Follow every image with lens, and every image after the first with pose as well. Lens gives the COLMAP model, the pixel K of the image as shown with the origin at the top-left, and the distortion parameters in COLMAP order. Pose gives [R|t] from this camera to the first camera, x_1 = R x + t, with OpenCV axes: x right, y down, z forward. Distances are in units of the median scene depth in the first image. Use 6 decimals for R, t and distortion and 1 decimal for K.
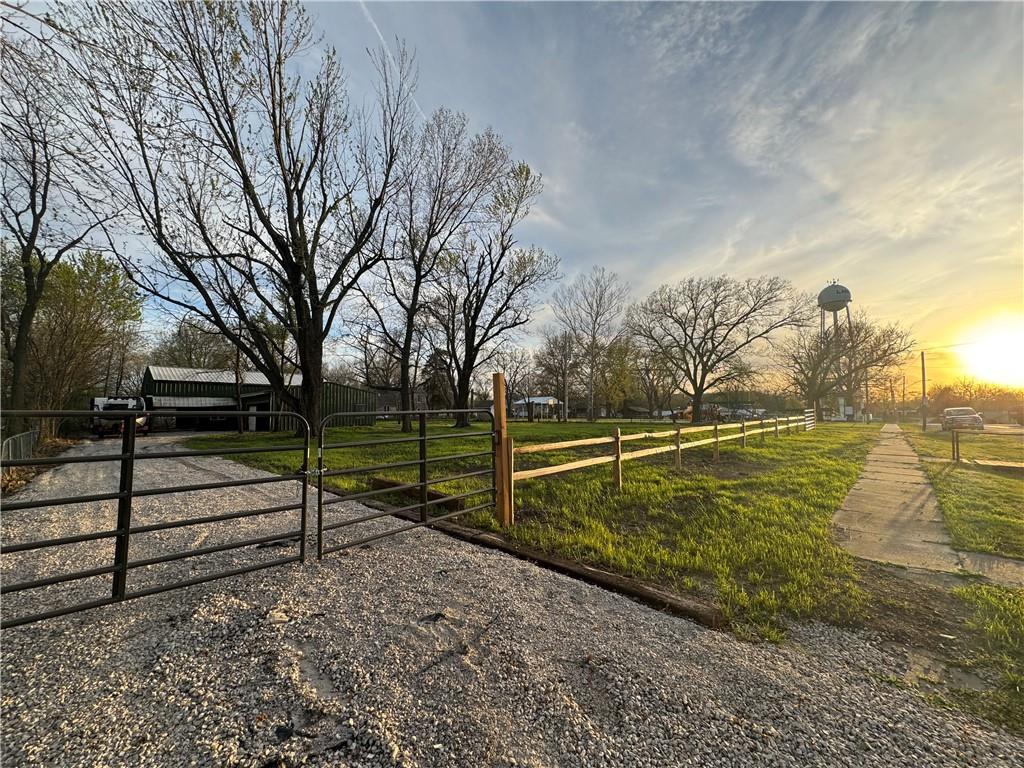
lens RADIAL K [[406.4, 0, 516.5], [0, 406.4, 382.5], [0, 0, 1]] dist [-0.002628, 0.000705]
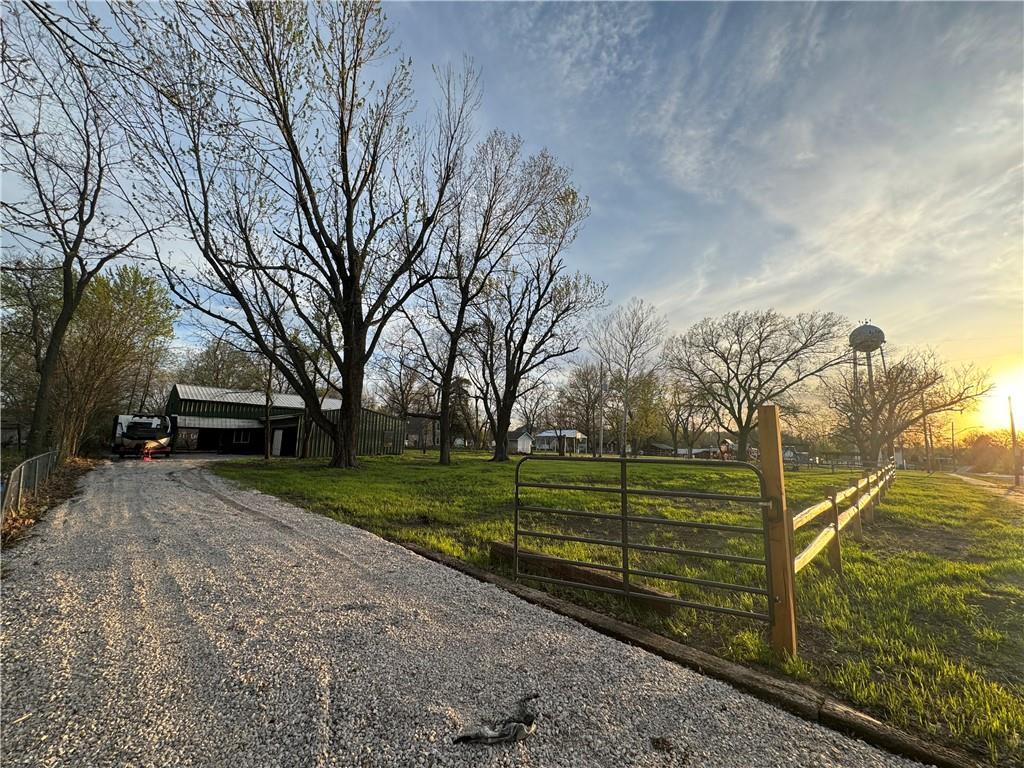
lens RADIAL K [[406.4, 0, 517.4], [0, 406.4, 382.9], [0, 0, 1]] dist [-0.002628, 0.000705]
pose [[0.999056, 0.033085, -0.028164, -0.108289], [-0.035108, 0.996591, -0.074660, 0.000739], [0.025598, 0.075578, 0.996811, 0.090692]]
